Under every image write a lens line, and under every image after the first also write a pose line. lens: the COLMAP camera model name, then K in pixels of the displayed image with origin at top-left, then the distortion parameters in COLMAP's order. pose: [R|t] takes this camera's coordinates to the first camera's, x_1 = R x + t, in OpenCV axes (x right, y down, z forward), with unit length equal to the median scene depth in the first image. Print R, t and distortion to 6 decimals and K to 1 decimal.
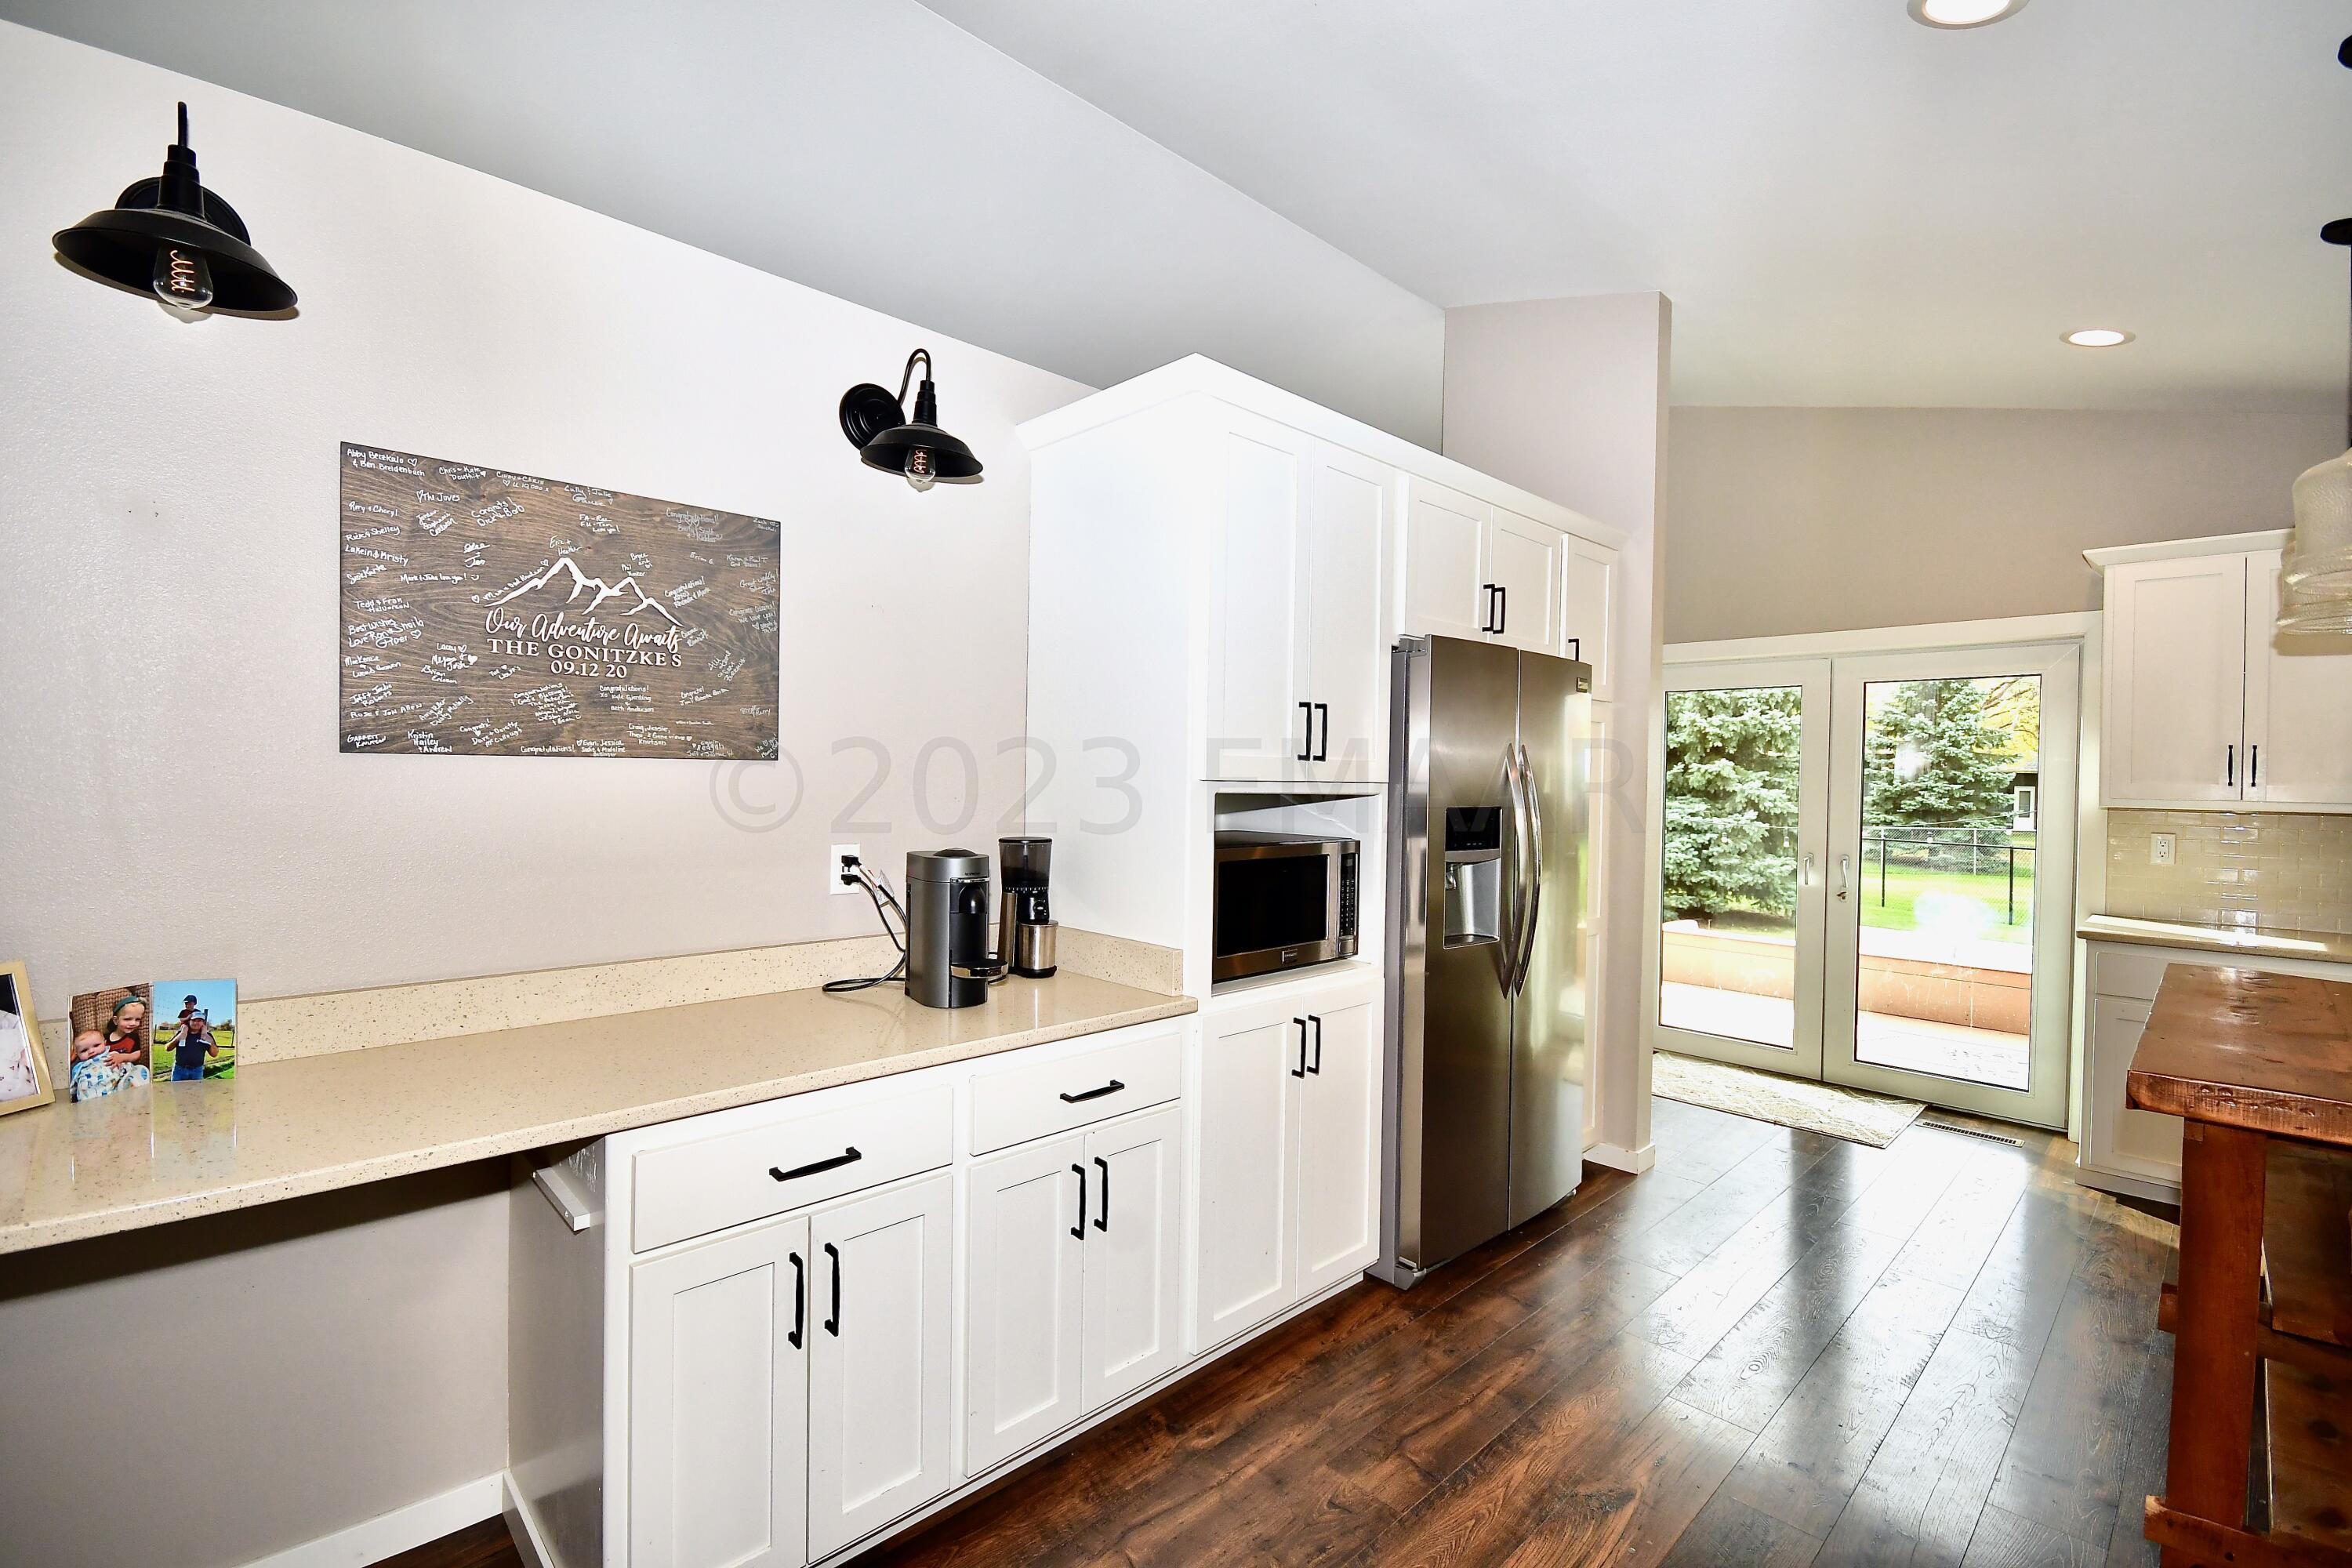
lens RADIAL K [[1035.0, 0, 1176.0], [0, 1035.0, 784.0], [0, 0, 1]] dist [-0.004956, -0.000211]
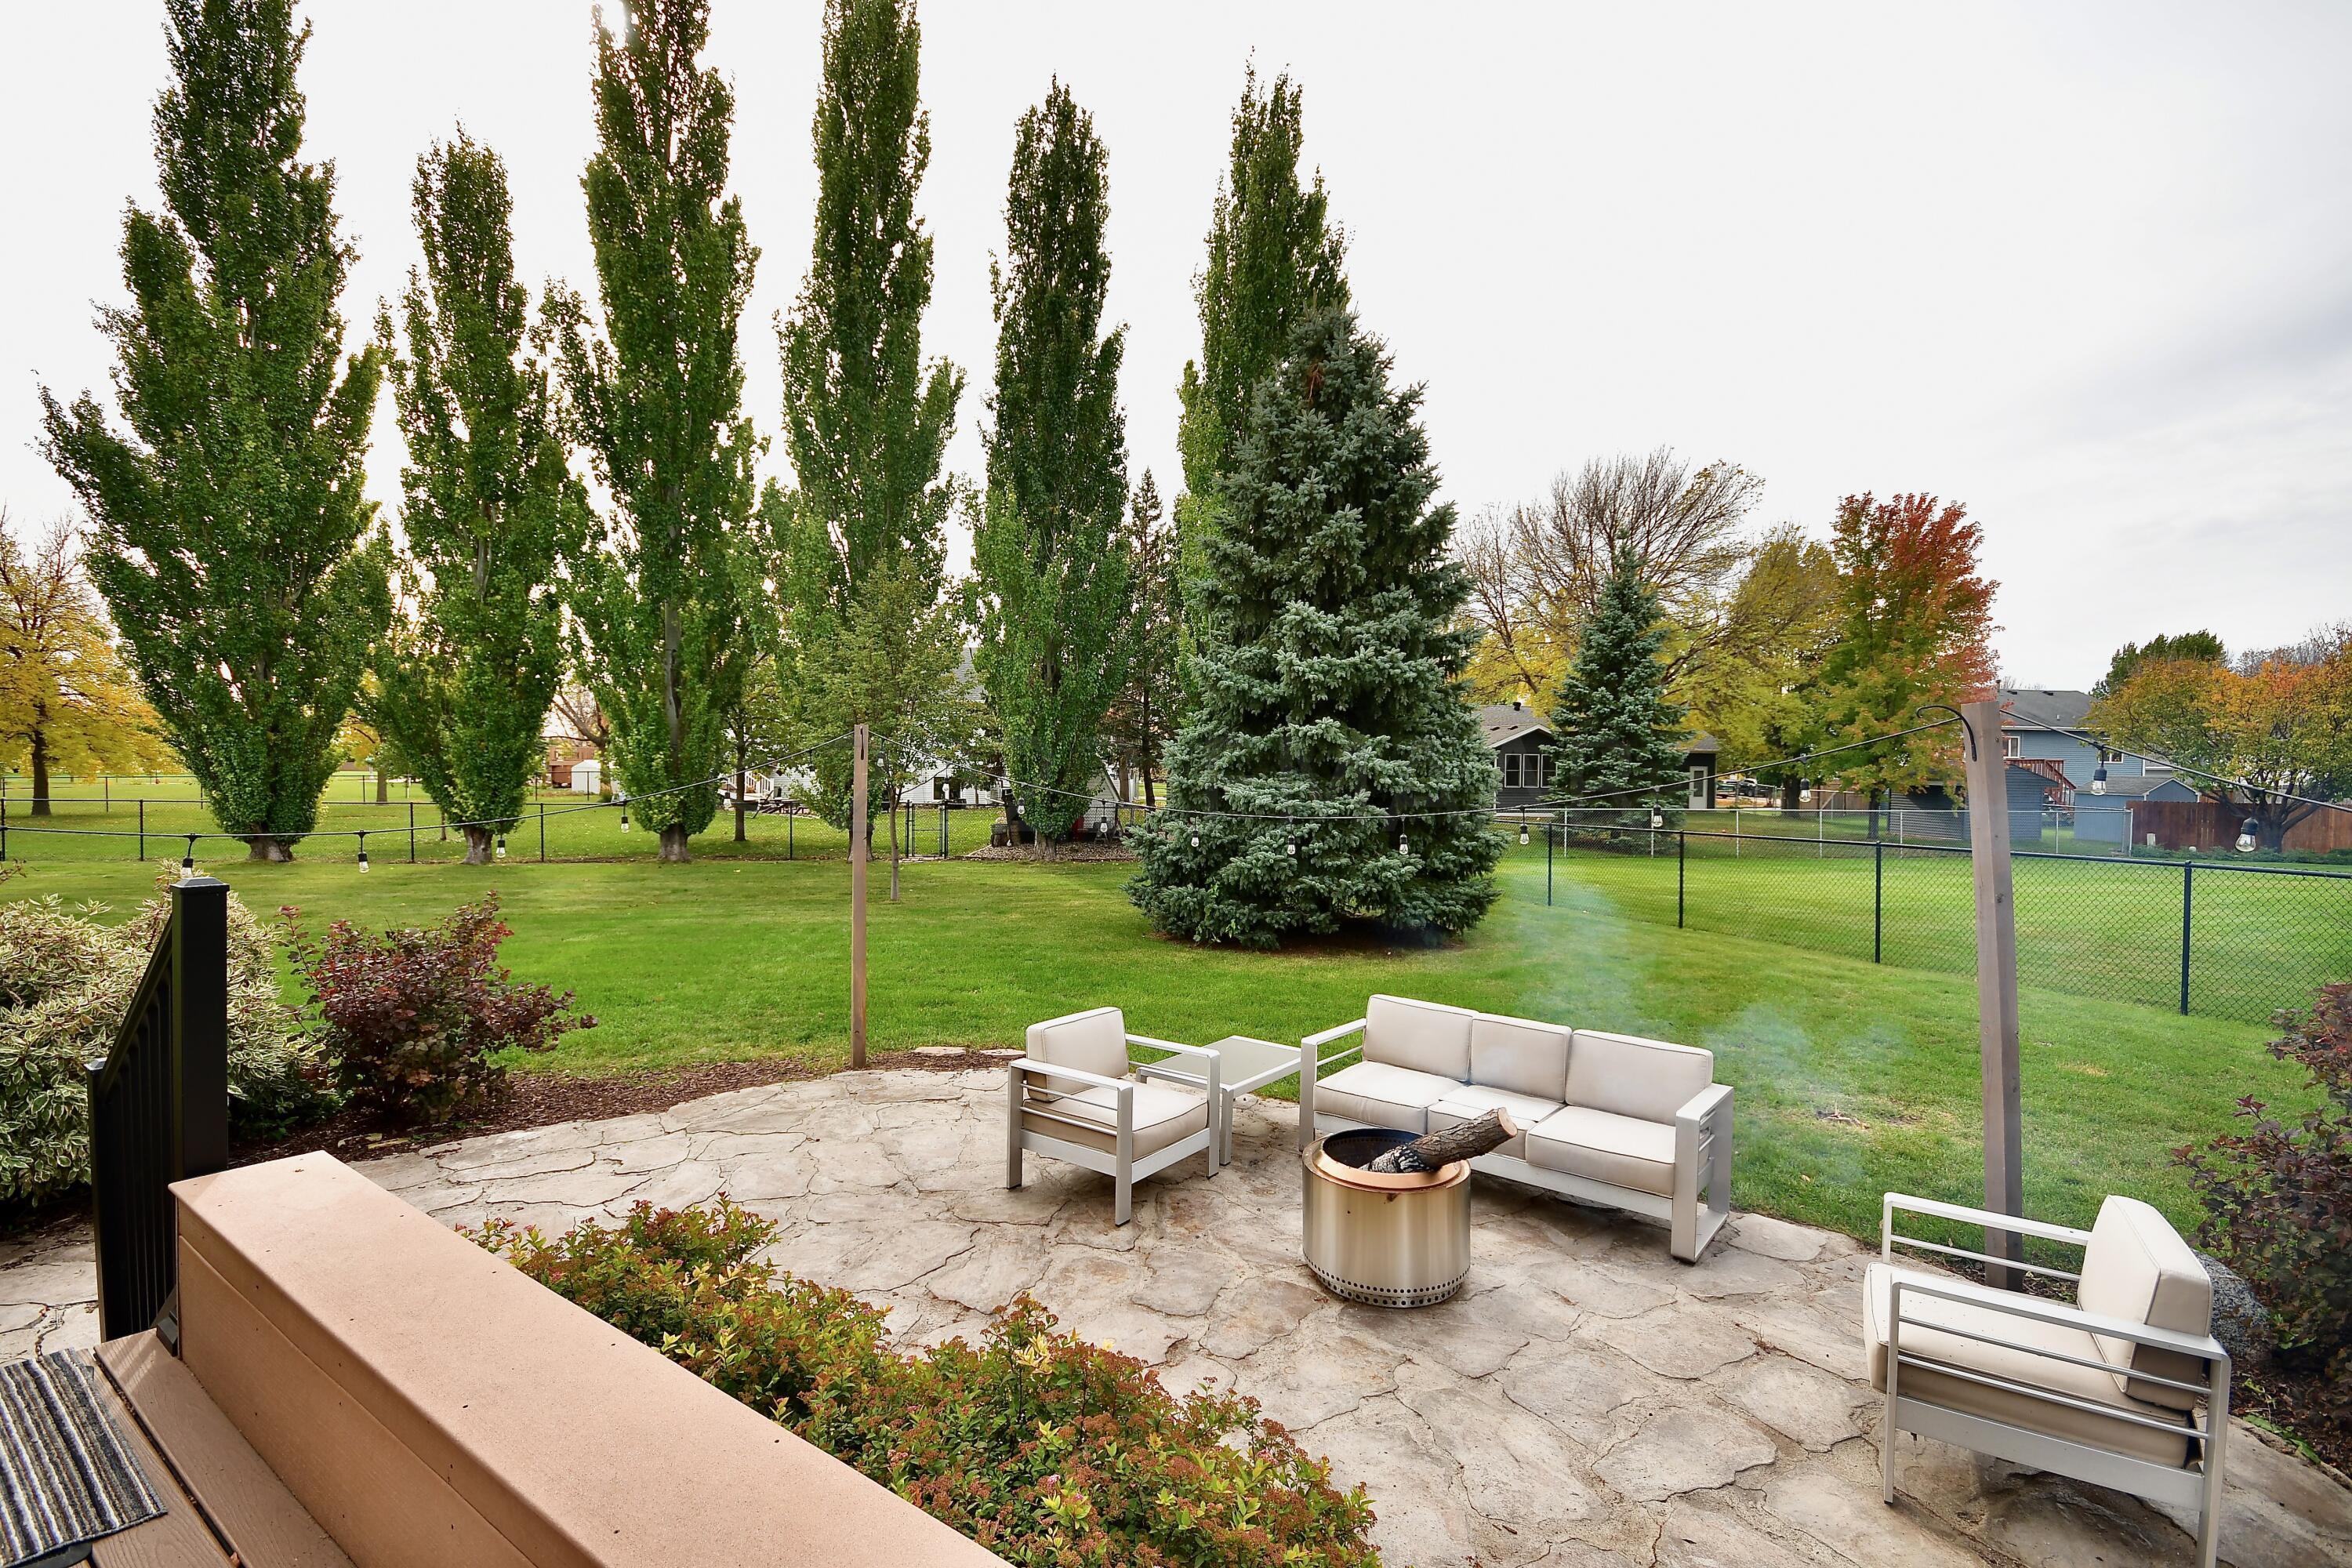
lens RADIAL K [[1035.0, 0, 1176.0], [0, 1035.0, 784.0], [0, 0, 1]] dist [-0.004956, -0.000211]
pose [[0.975674, -0.013441, 0.218814, 0.269407], [0.011799, 0.999892, 0.008810, 0.013822], [-0.218909, -0.006014, 0.975727, 0.328378]]
